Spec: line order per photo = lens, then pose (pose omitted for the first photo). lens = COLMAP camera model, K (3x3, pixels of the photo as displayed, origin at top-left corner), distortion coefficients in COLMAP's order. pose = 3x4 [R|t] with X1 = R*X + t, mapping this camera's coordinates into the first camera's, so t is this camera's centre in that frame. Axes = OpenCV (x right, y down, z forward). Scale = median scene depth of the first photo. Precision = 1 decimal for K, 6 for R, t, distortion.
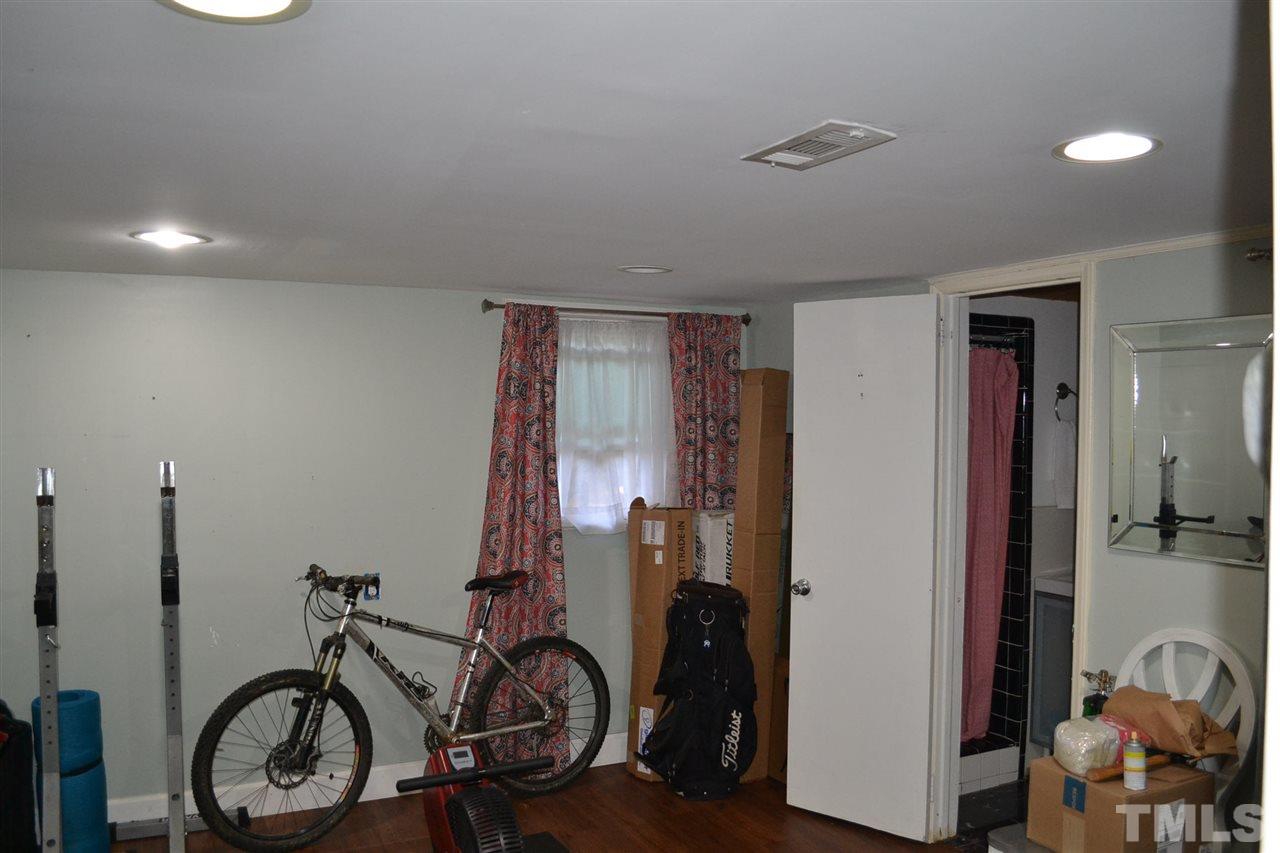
lens RADIAL K [[1030.1, 0, 641.3], [0, 1030.1, 433.0], [0, 0, 1]] dist [-0.087912, 0.021133]
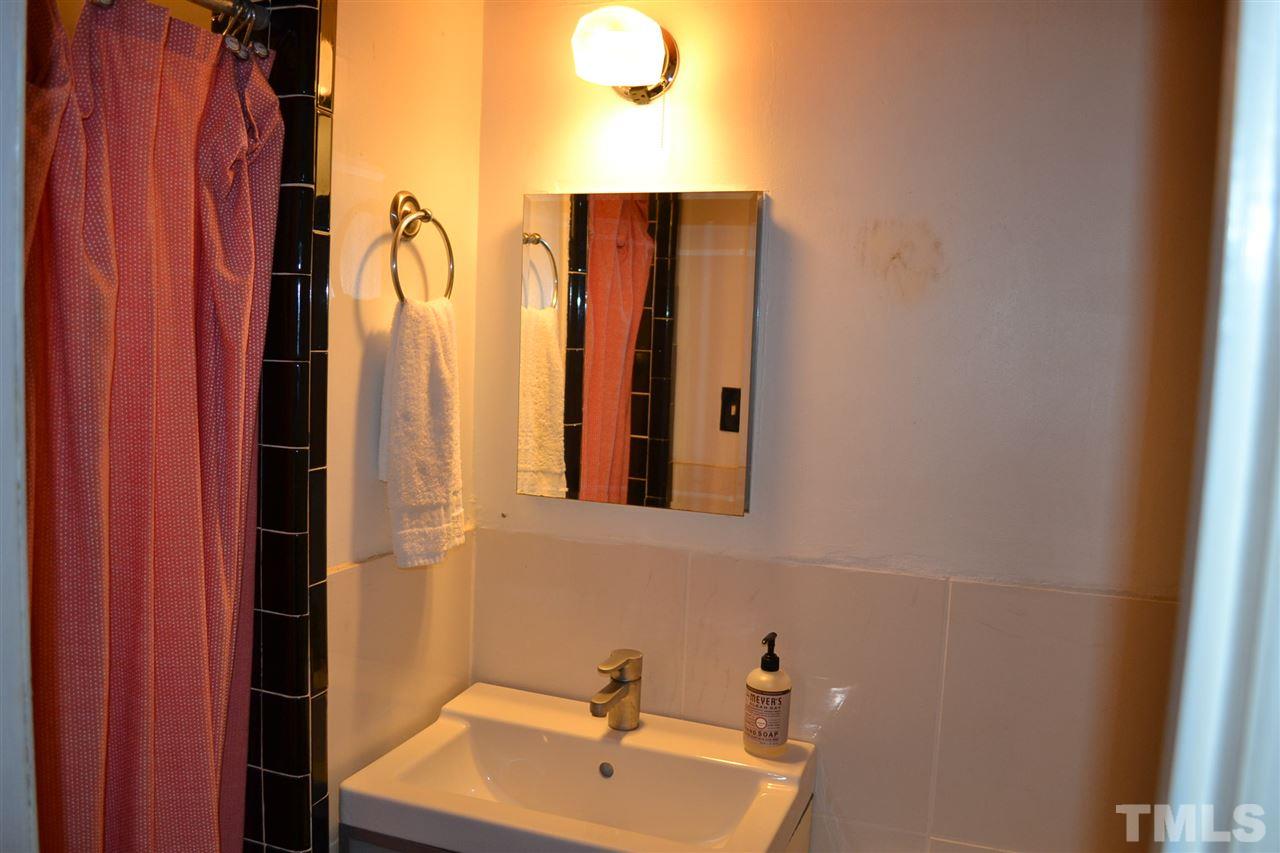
lens RADIAL K [[1030.1, 0, 641.3], [0, 1030.1, 433.0], [0, 0, 1]] dist [-0.087912, 0.021133]
pose [[0.768746, -0.031178, 0.638793, 0.267201], [-0.021655, 0.996969, 0.074719, 0.007126], [-0.639187, -0.071273, 0.765741, 0.720359]]
